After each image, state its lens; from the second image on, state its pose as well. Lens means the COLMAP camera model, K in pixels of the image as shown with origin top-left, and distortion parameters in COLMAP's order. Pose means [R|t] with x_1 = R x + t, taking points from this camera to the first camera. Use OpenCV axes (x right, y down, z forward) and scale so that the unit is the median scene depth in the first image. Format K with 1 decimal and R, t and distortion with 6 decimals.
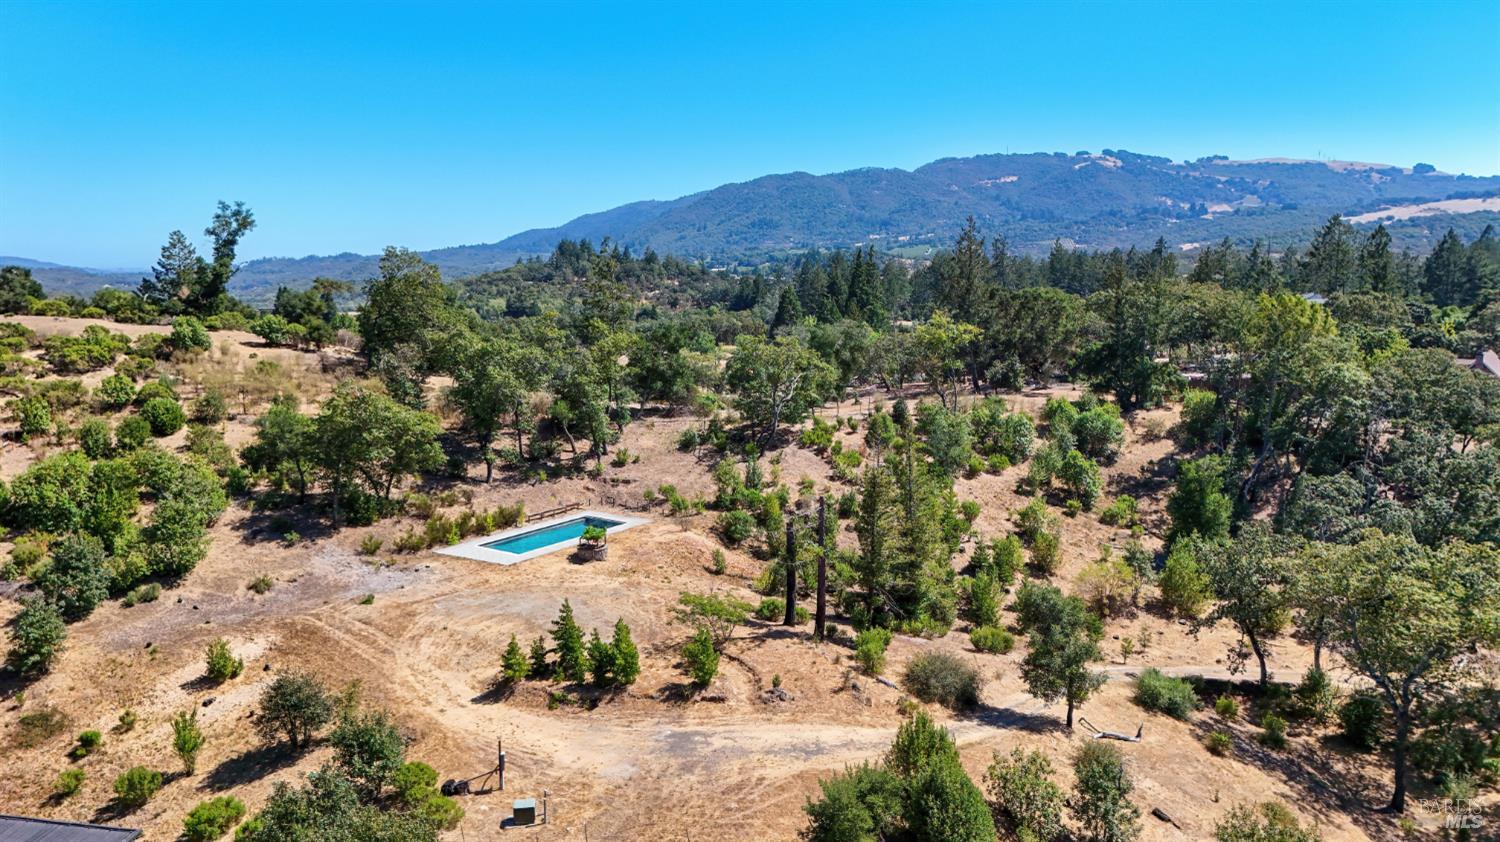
lens RADIAL K [[1132.5, 0, 750.0], [0, 1132.5, 421.0], [0, 0, 1]] dist [0.099702, -0.103395]
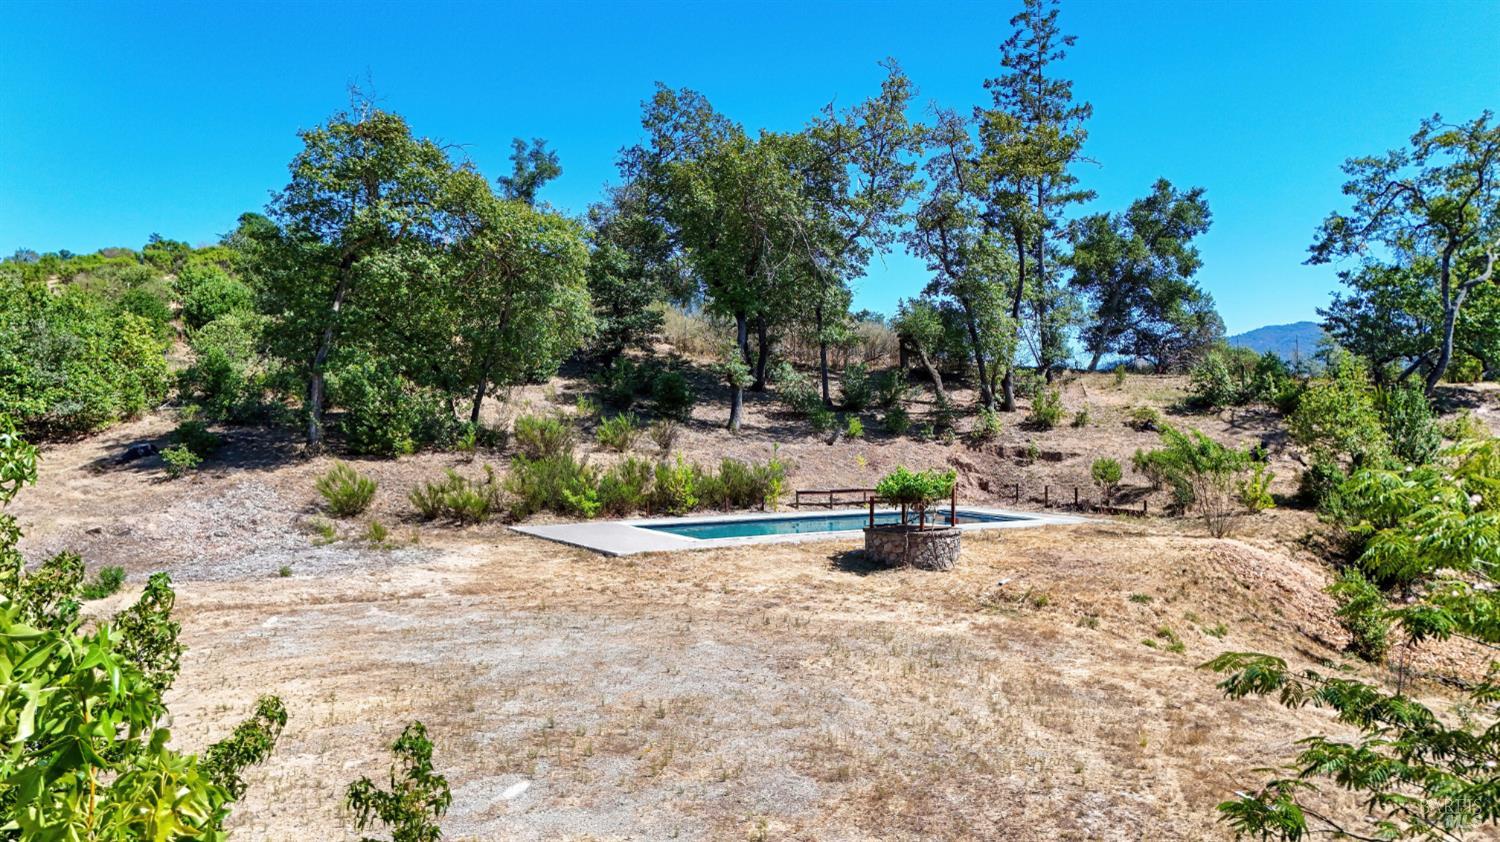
lens RADIAL K [[1132.5, 0, 750.0], [0, 1132.5, 421.0], [0, 0, 1]] dist [0.099702, -0.103395]
pose [[0.919458, 0.001426, -0.393185, -0.047639], [-0.057522, 0.989722, -0.130926, 0.107969], [0.388958, 0.142998, 0.910090, 0.594799]]
